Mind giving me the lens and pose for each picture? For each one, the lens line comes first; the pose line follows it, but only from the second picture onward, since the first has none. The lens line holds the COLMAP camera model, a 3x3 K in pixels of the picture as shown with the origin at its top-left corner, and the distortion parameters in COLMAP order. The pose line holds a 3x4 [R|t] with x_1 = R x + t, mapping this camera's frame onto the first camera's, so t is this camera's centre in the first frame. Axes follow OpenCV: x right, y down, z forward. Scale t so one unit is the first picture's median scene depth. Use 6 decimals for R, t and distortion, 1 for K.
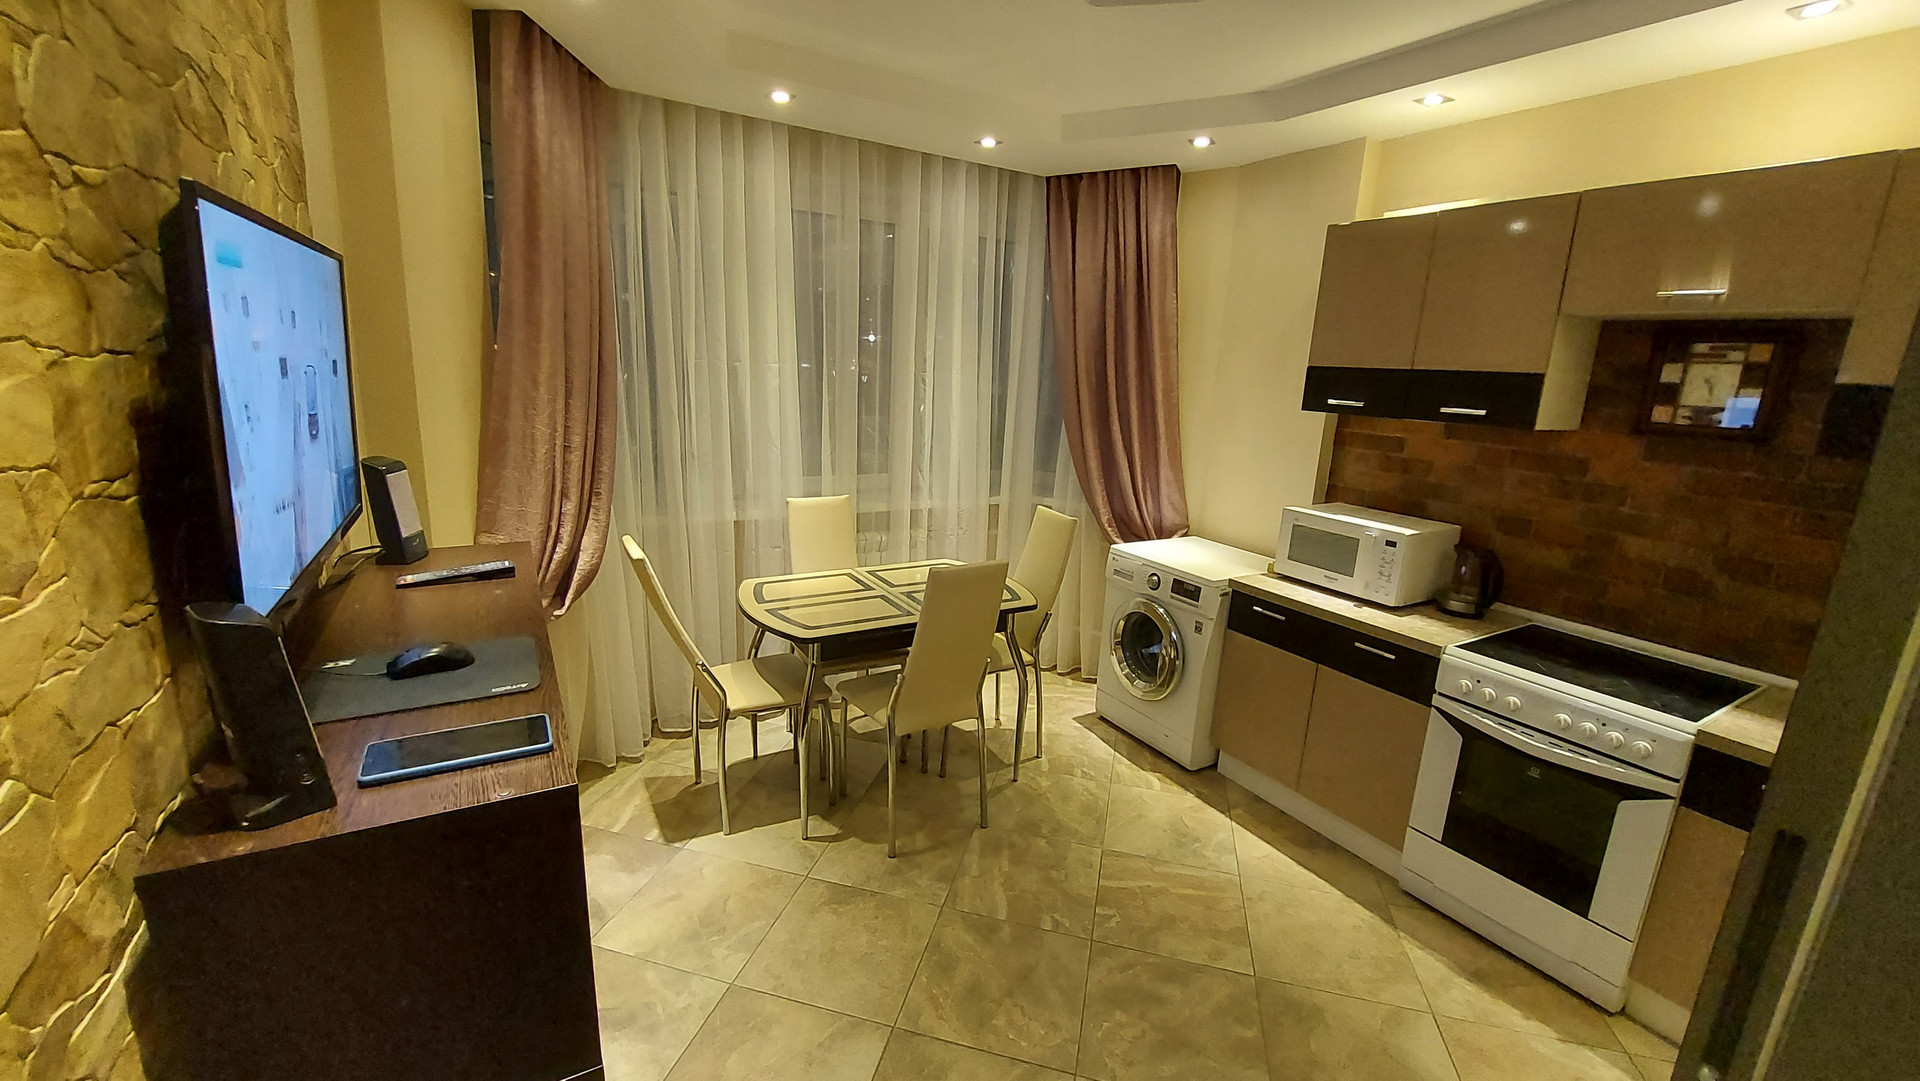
lens RADIAL K [[762.7, 0, 960.0], [0, 762.7, 540.5], [0, 0, 1]] dist [-0.012265, 0.000059]
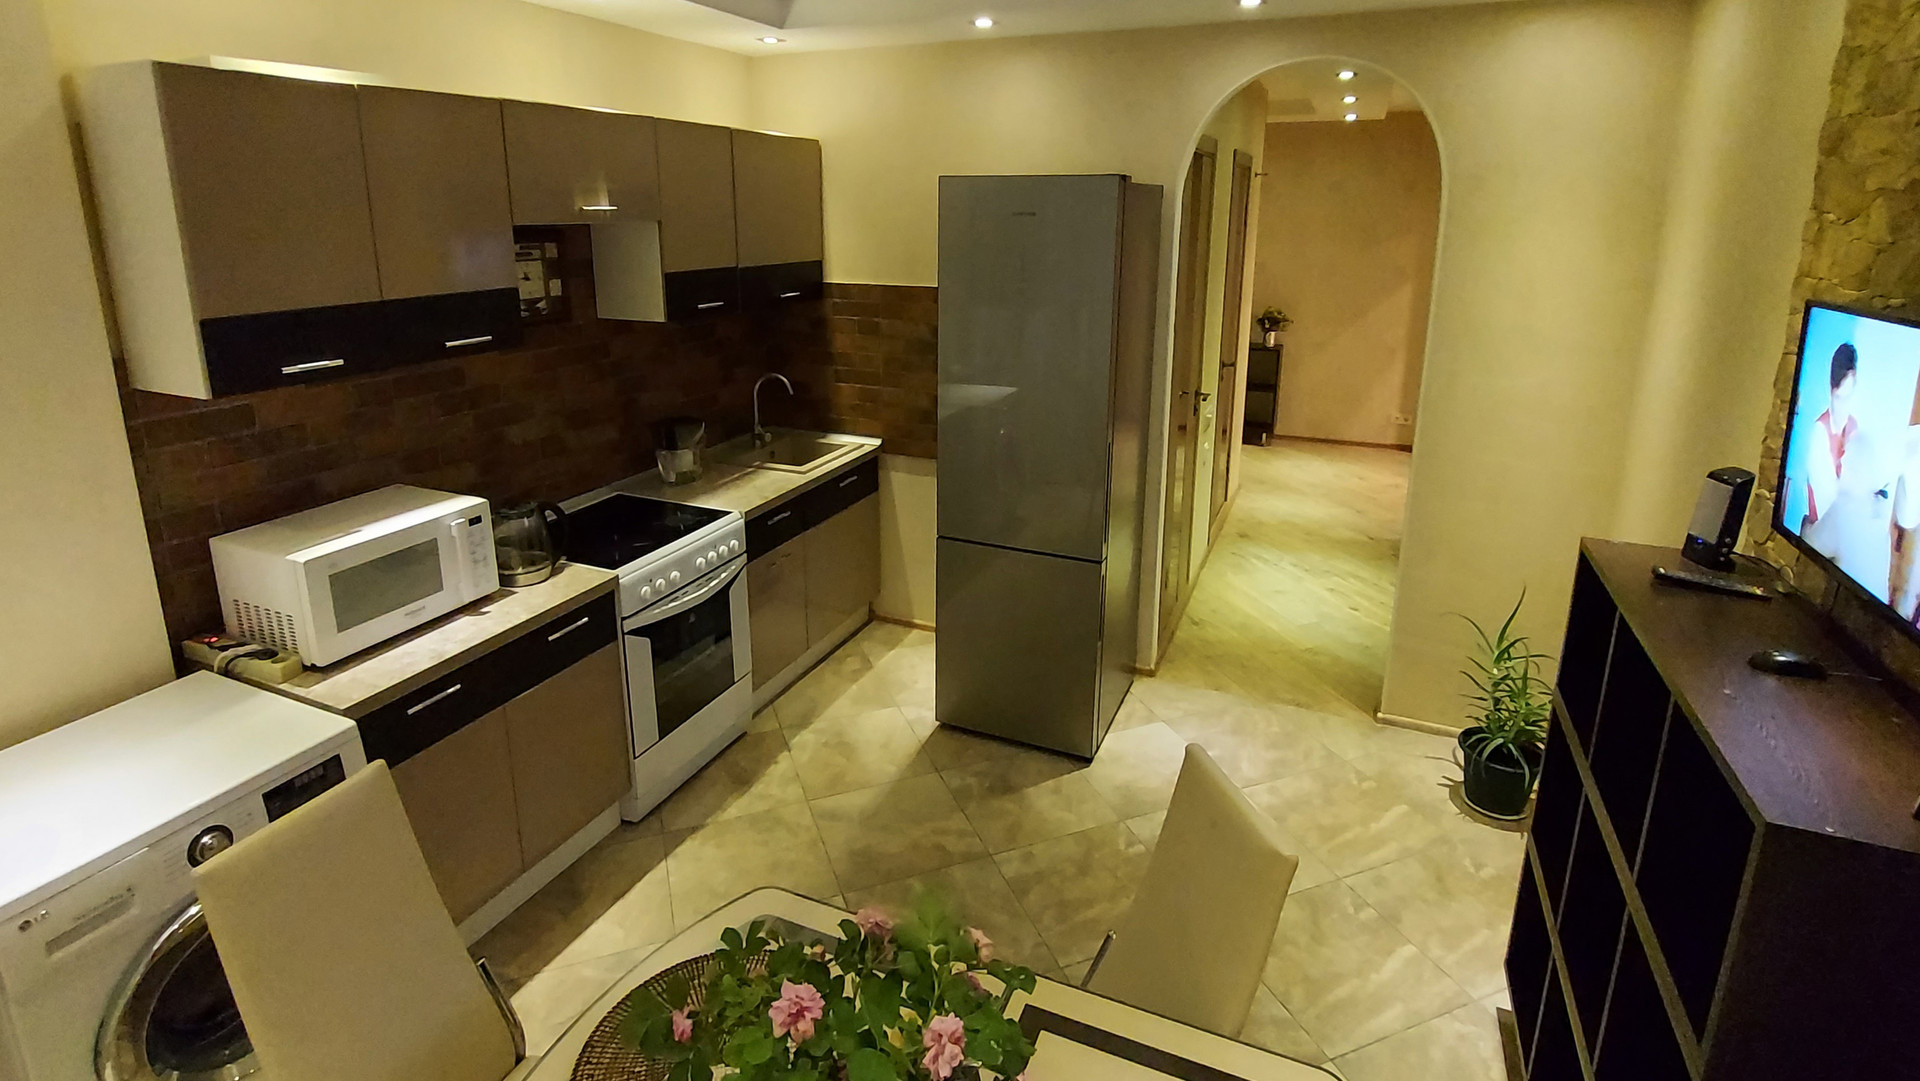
lens RADIAL K [[920.1, 0, 955.9], [0, 920.1, 423.1], [0, 0, 1]] dist [-0.012813, -0.000858]
pose [[-0.579301, -0.233318, 0.781008, -0.409631], [0.158978, 0.907417, 0.389000, -0.361749], [-0.799460, 0.349511, -0.488575, 1.004210]]
